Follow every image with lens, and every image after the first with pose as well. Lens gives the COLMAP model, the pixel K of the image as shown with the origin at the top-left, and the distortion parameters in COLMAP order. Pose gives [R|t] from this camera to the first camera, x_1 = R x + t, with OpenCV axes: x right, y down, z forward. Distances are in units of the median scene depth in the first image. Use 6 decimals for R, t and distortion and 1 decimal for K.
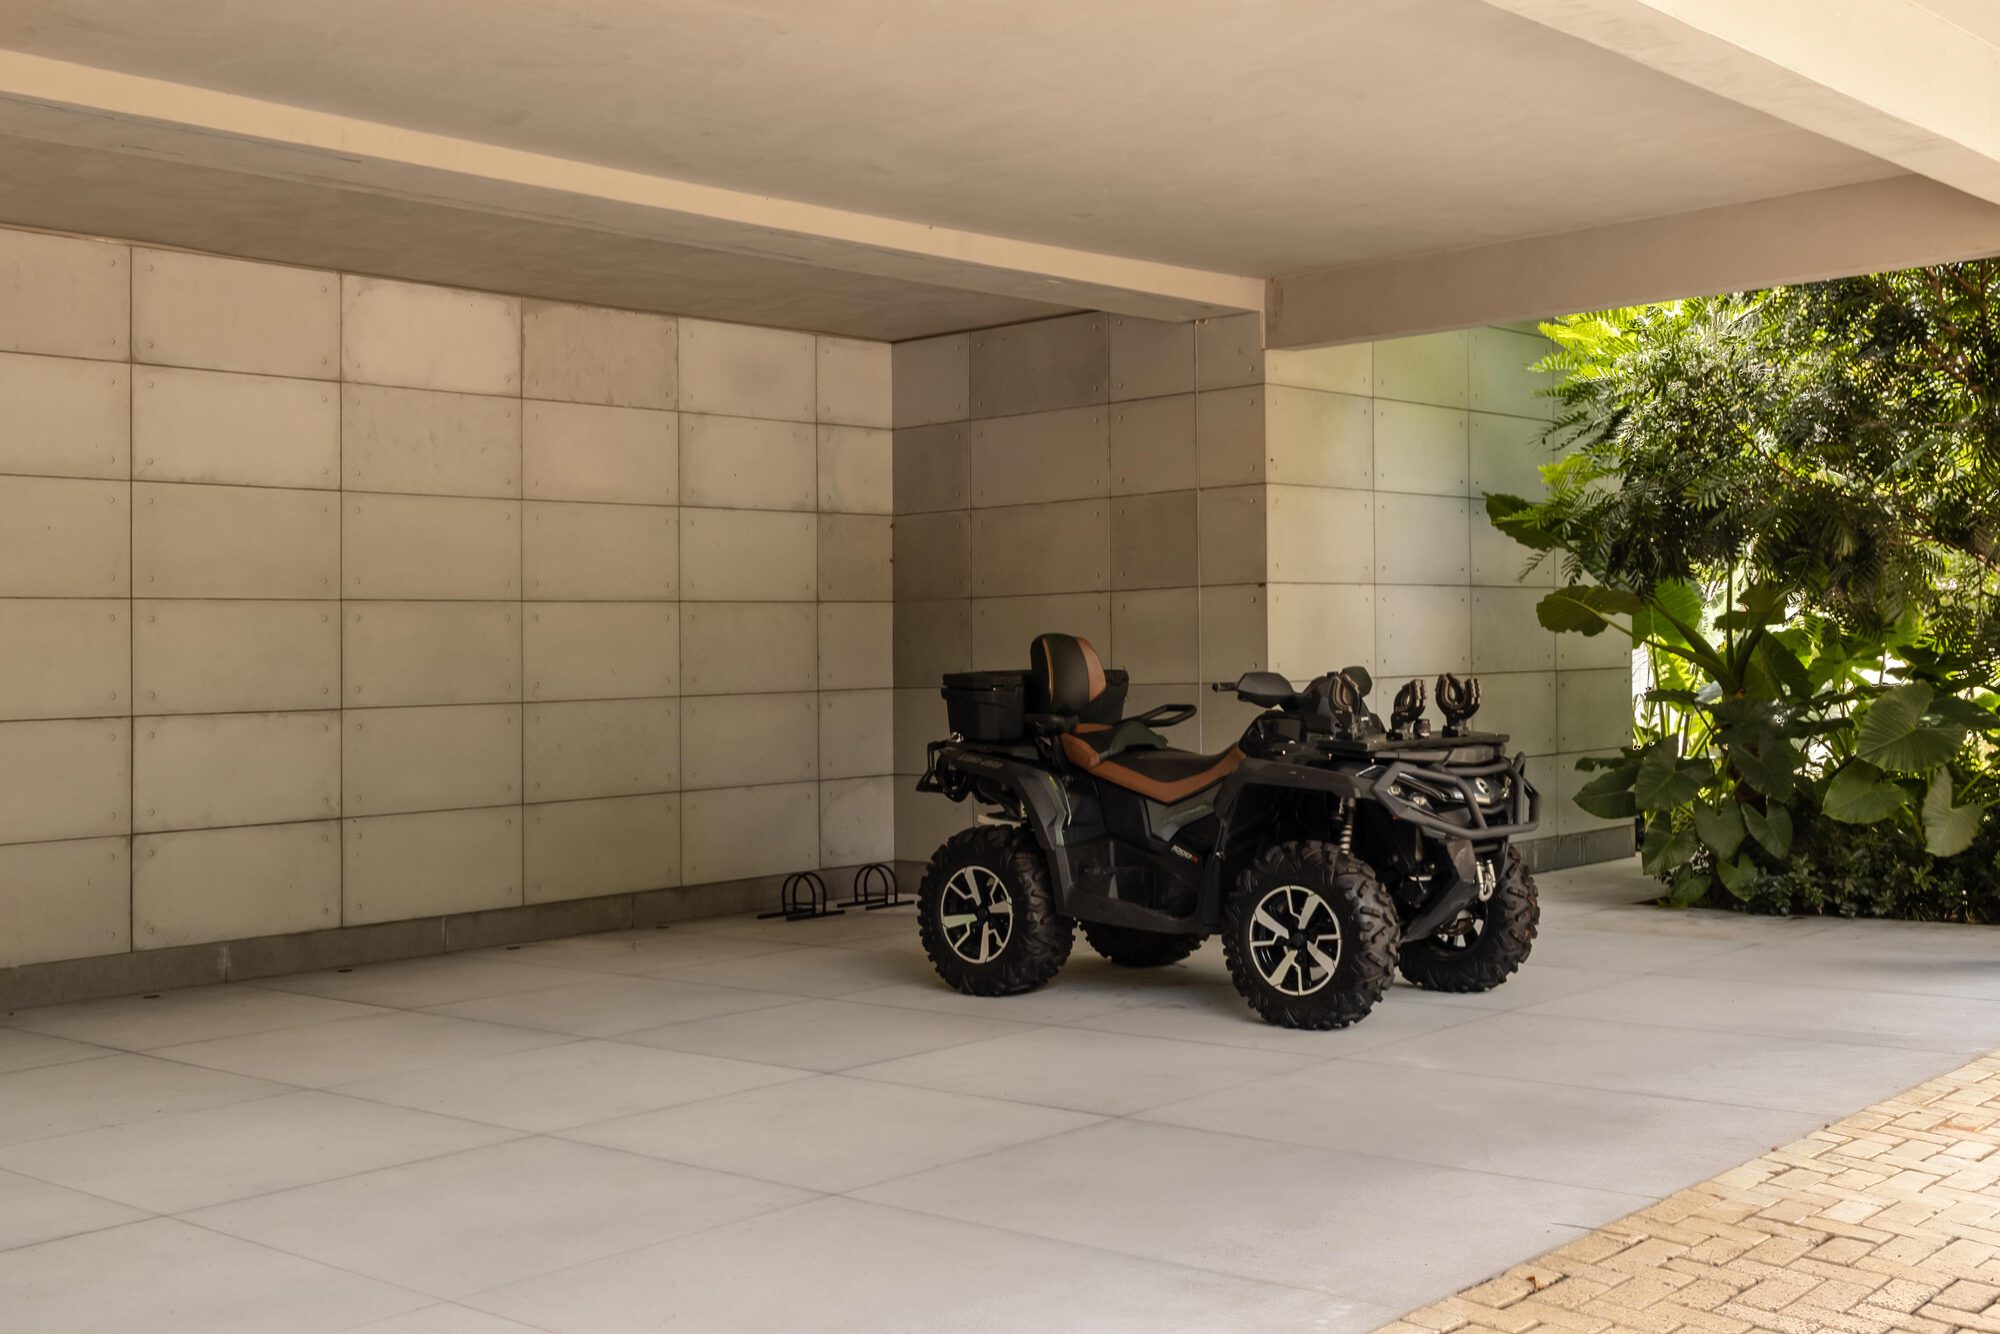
lens RADIAL K [[2258.4, 0, 1000.6], [0, 2258.4, 644.1], [0, 0, 1]] dist [-0.004991, 0.018062]
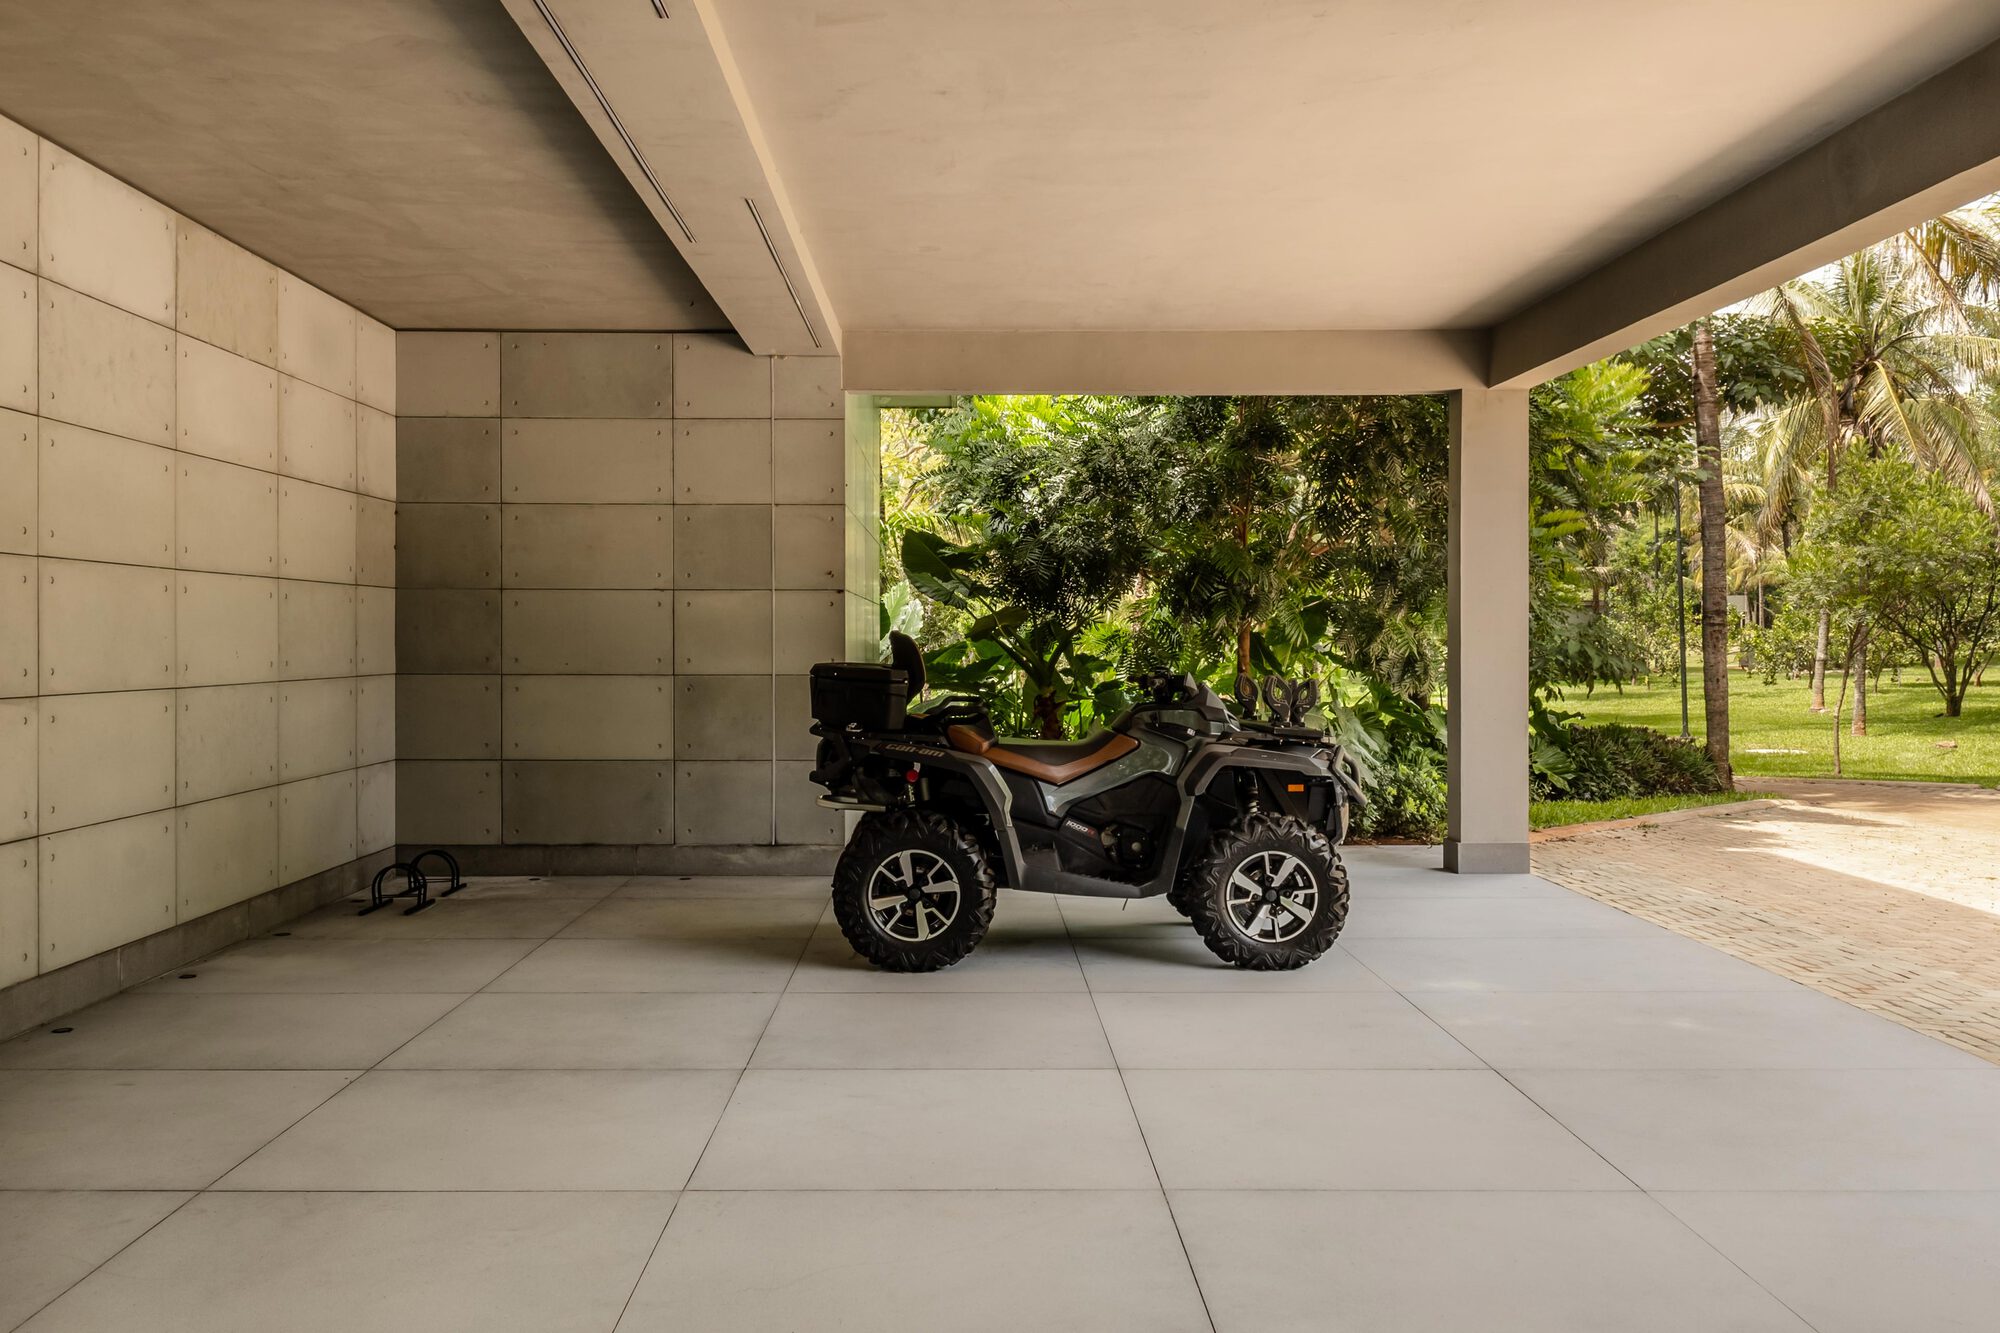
lens RADIAL K [[1608.2, 0, 1000.0], [0, 1608.2, 666.5], [0, 0, 1]] dist [0.004318, 0.001704]
pose [[0.729605, 0.016138, 0.683678, -0.449653], [-0.026546, 0.999636, 0.004733, 0.007365], [-0.683353, -0.021602, 0.729768, 0.385629]]
